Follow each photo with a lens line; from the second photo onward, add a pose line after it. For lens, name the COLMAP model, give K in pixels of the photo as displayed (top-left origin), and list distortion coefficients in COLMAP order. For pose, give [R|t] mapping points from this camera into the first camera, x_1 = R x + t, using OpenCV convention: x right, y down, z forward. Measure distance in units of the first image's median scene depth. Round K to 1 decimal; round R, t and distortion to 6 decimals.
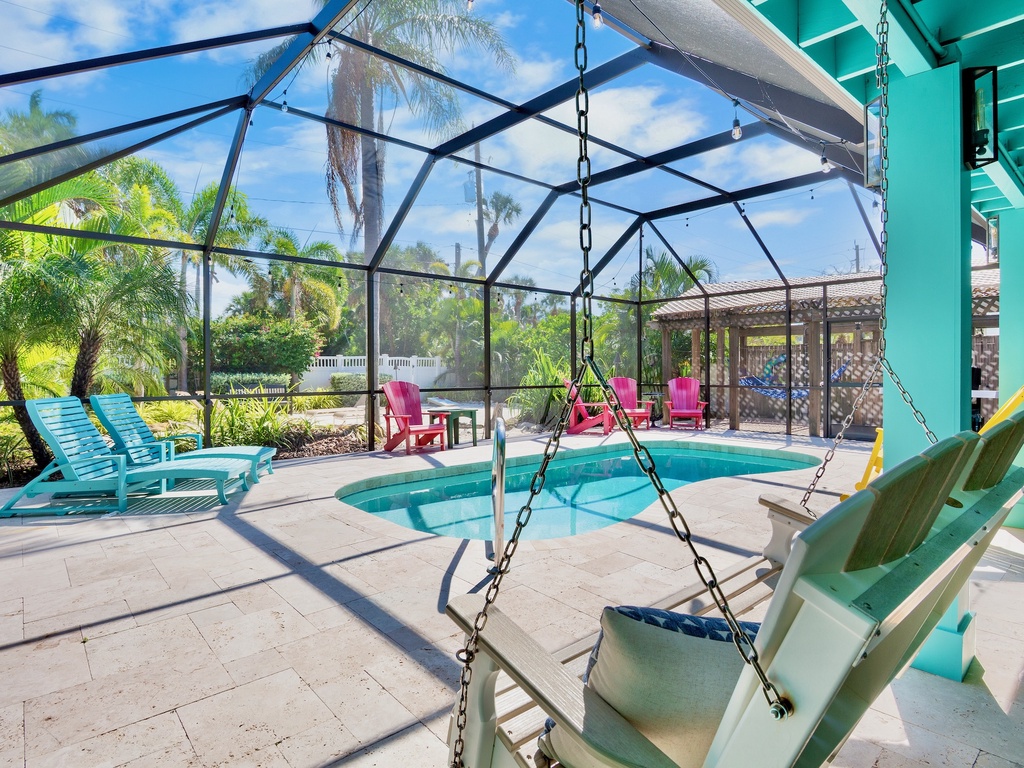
lens RADIAL K [[569.4, 0, 511.3], [0, 569.4, 377.4], [0, 0, 1]] dist [-0.028166, 0.005222]
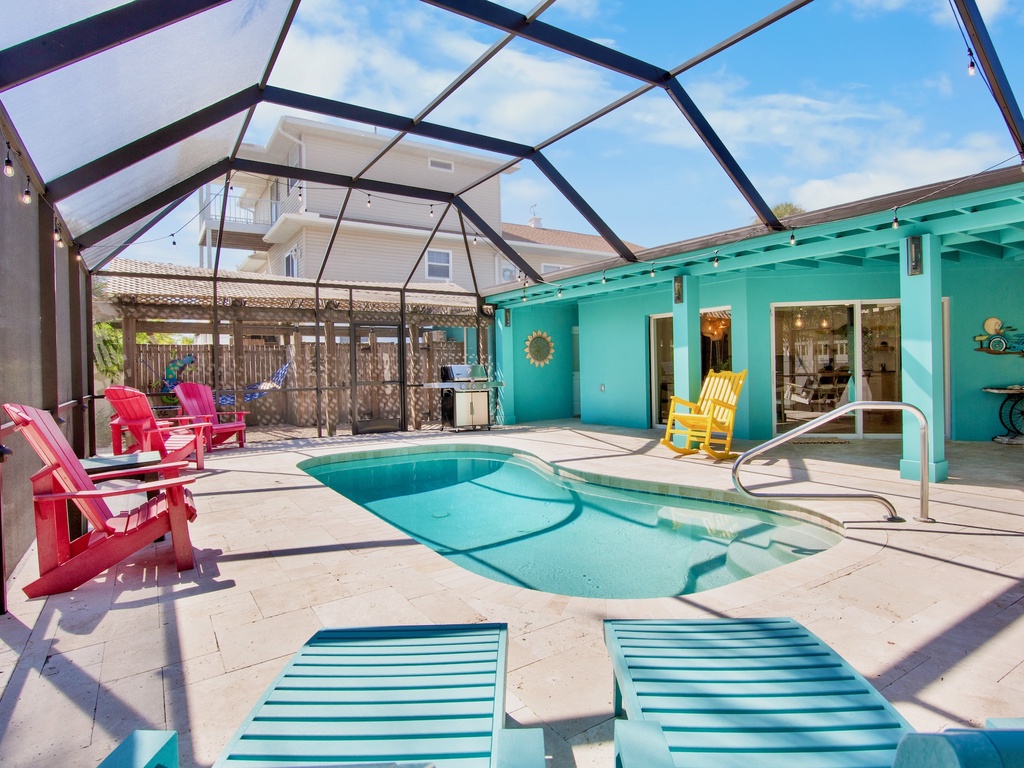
lens RADIAL K [[569.4, 0, 518.7], [0, 569.4, 382.1], [0, 0, 1]] dist [-0.028166, 0.005222]
pose [[0.145220, -0.030487, 0.988930, -0.421688], [0.030286, 0.999194, 0.026356, -0.008155], [-0.988936, 0.026123, 0.146026, 0.519066]]
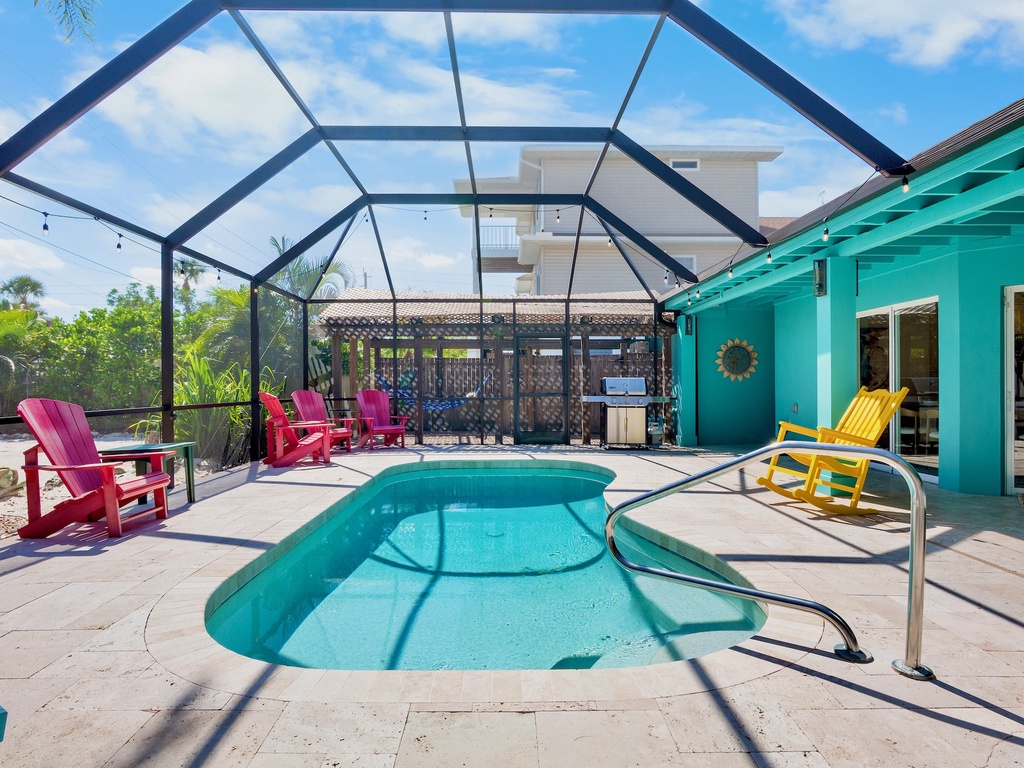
lens RADIAL K [[569.4, 0, 516.6], [0, 569.4, 387.9], [0, 0, 1]] dist [-0.028166, 0.005222]
pose [[0.647507, -0.009235, 0.762004, -0.255280], [0.013184, 0.999913, 0.000914, -0.000839], [-0.761946, 0.009454, 0.647572, 0.284224]]
